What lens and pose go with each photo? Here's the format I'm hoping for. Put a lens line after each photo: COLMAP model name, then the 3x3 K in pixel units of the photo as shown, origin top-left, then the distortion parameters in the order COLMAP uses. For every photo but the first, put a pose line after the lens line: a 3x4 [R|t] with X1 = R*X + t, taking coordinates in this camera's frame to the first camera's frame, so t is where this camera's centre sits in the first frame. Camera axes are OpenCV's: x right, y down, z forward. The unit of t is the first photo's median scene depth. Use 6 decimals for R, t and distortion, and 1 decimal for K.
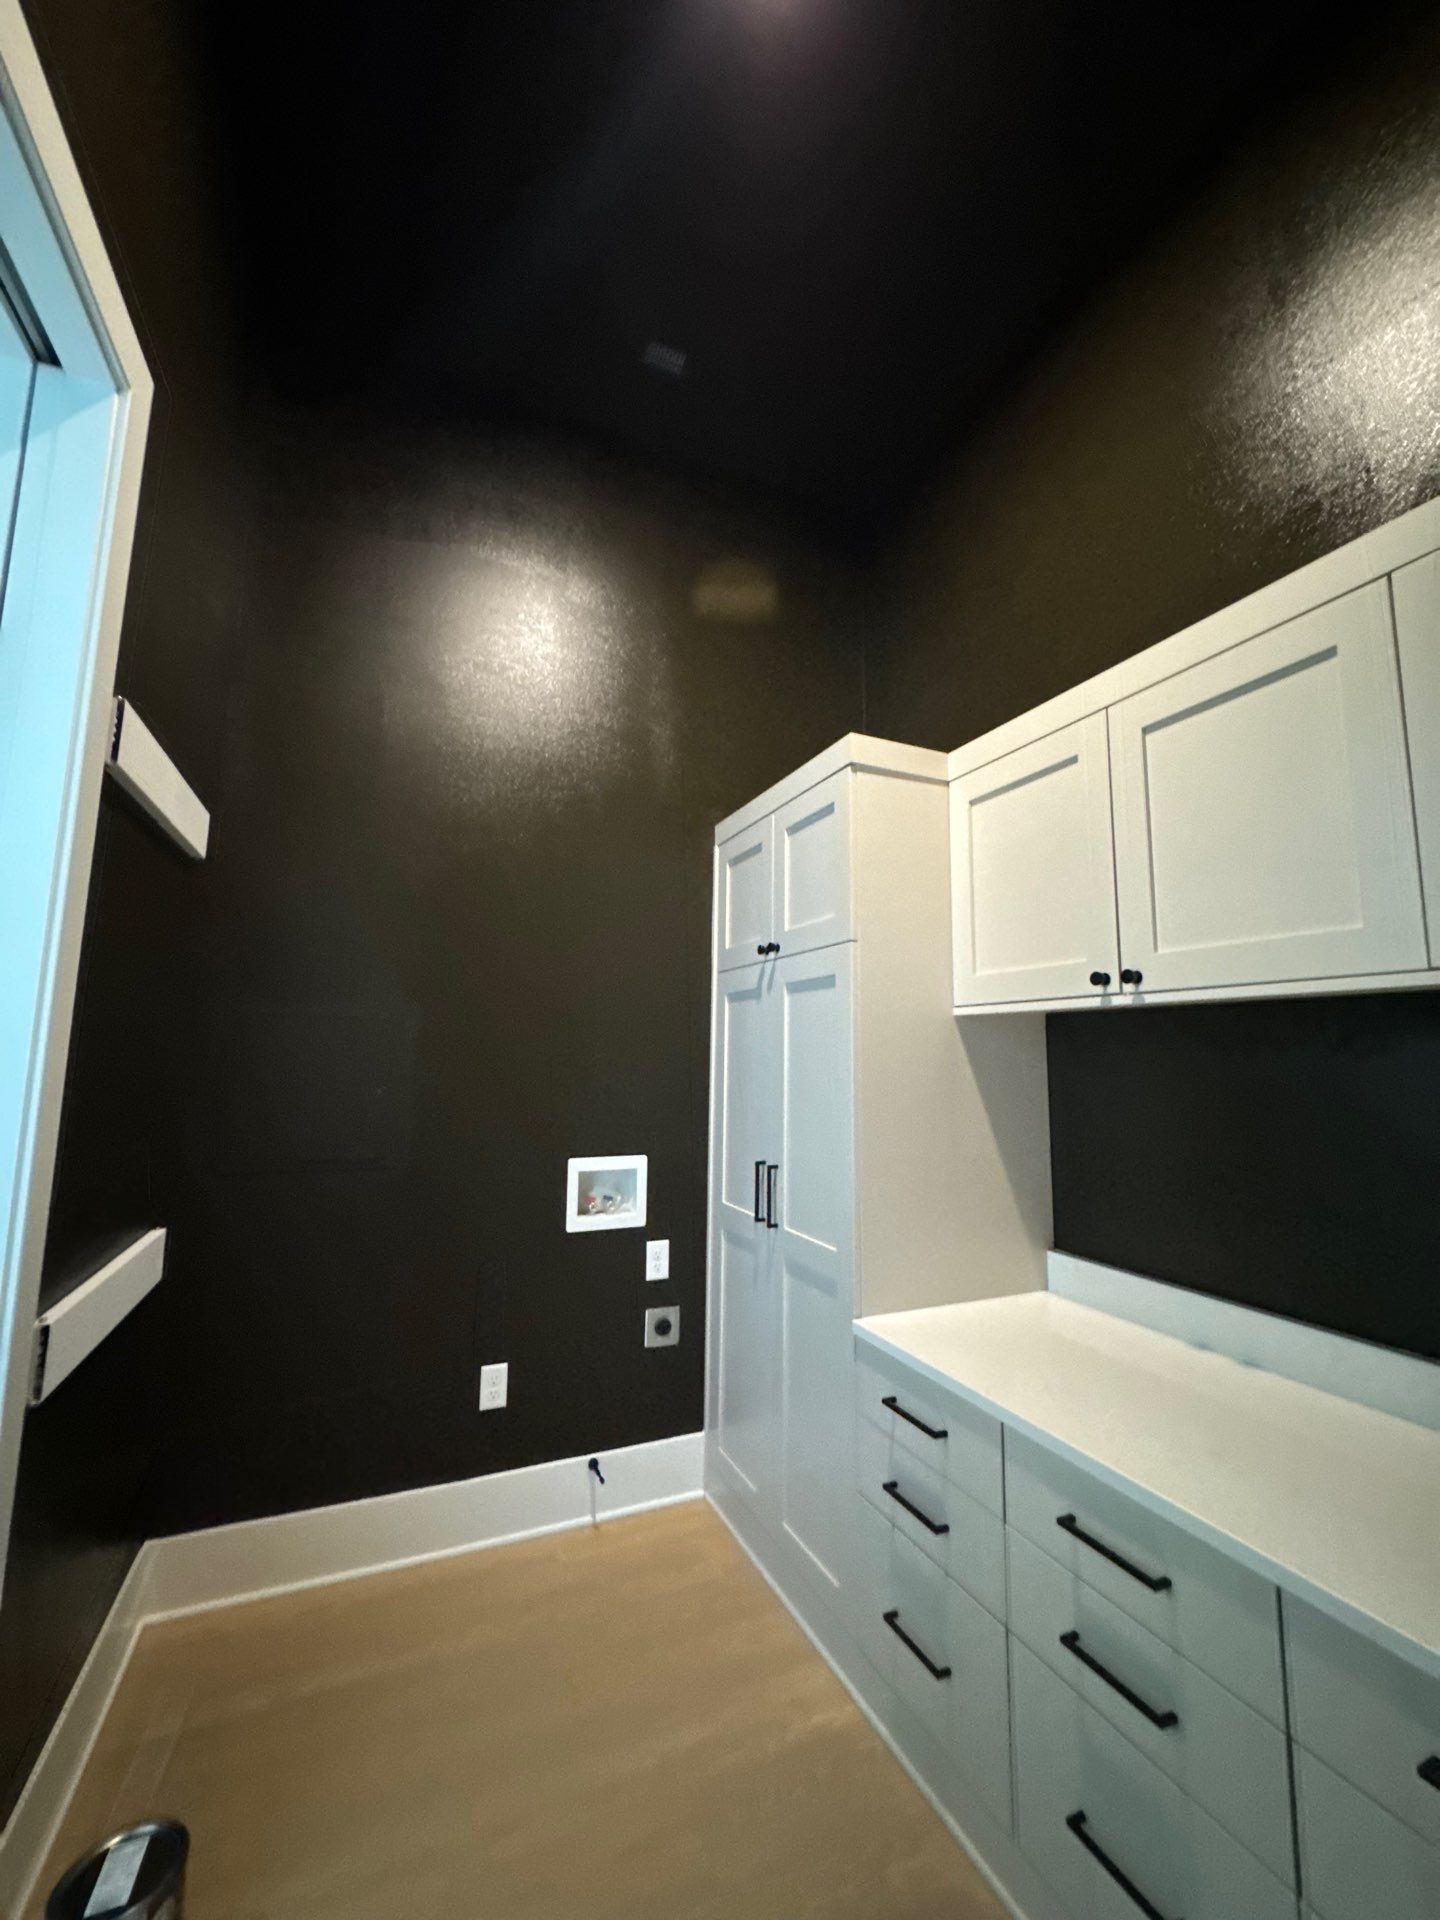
lens RADIAL K [[760.7, 0, 715.8], [0, 760.7, 960.8], [0, 0, 1]] dist [-0.002503, -0.000134]
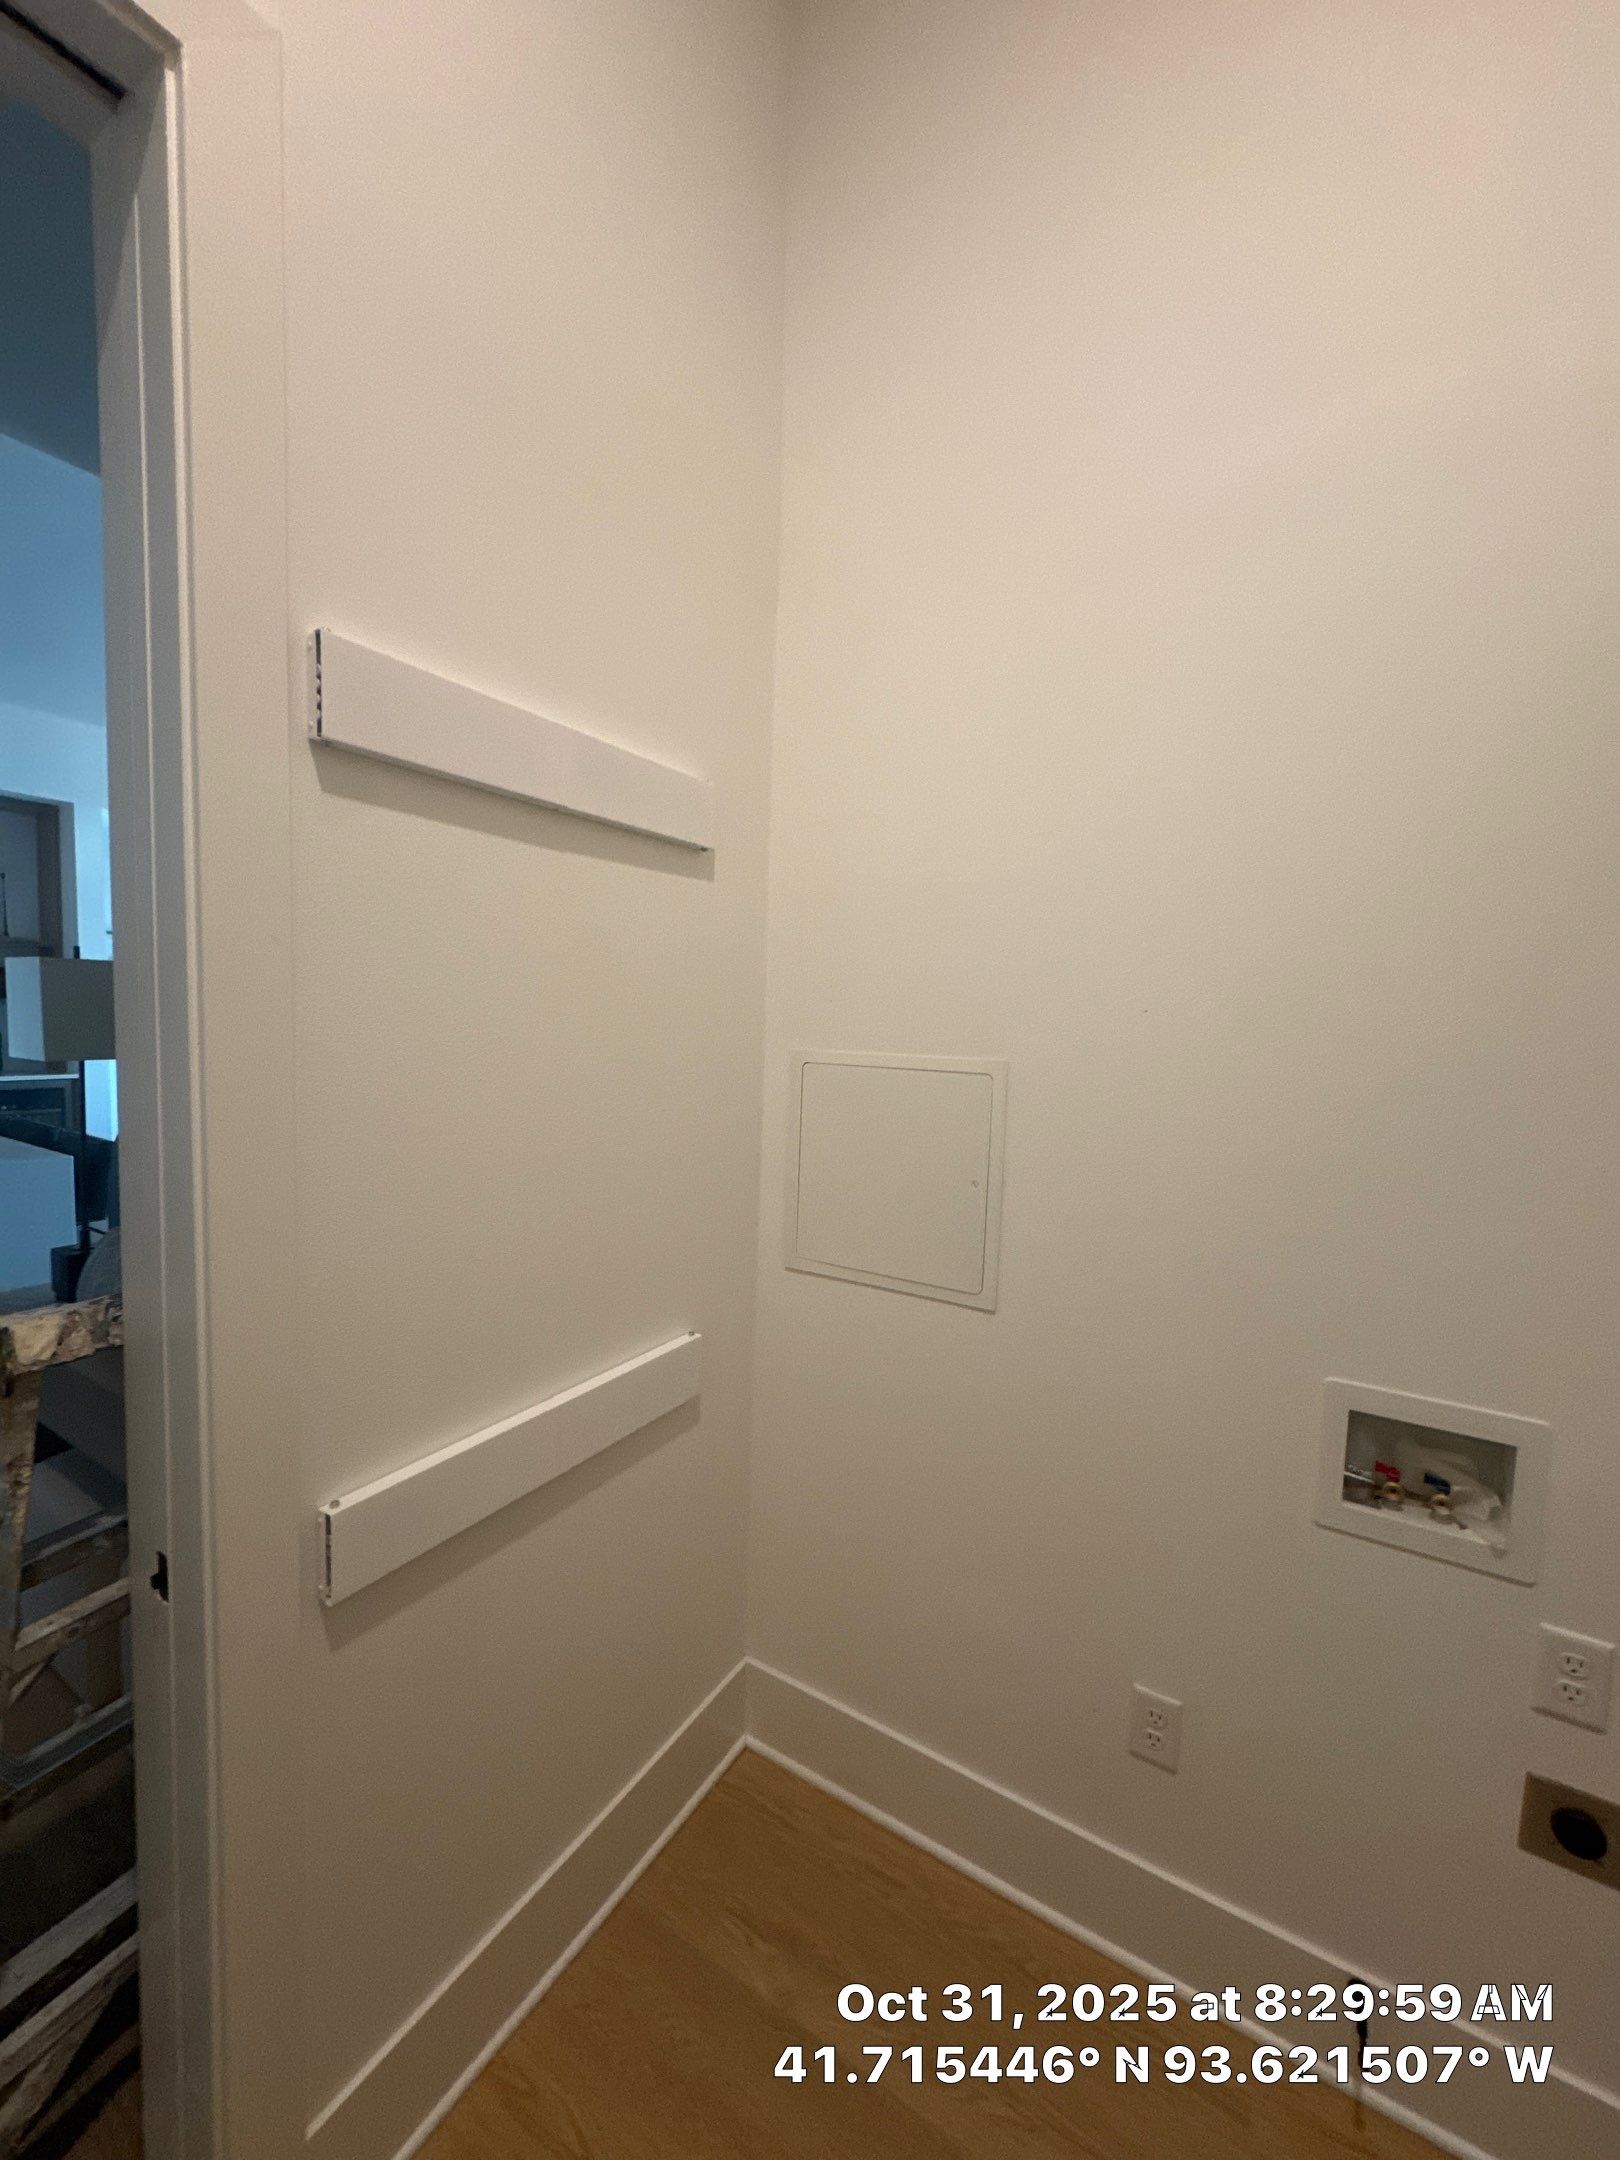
lens RADIAL K [[855.8, 0, 805.4], [0, 855.8, 1078.1], [0, 0, 1]] dist [-0.002503, -0.000134]
pose [[0.569623, 0.063317, -0.819464, 0.046986], [0.077383, 0.988468, 0.130165, -0.017266], [0.818255, -0.137558, 0.558154, 0.495966]]
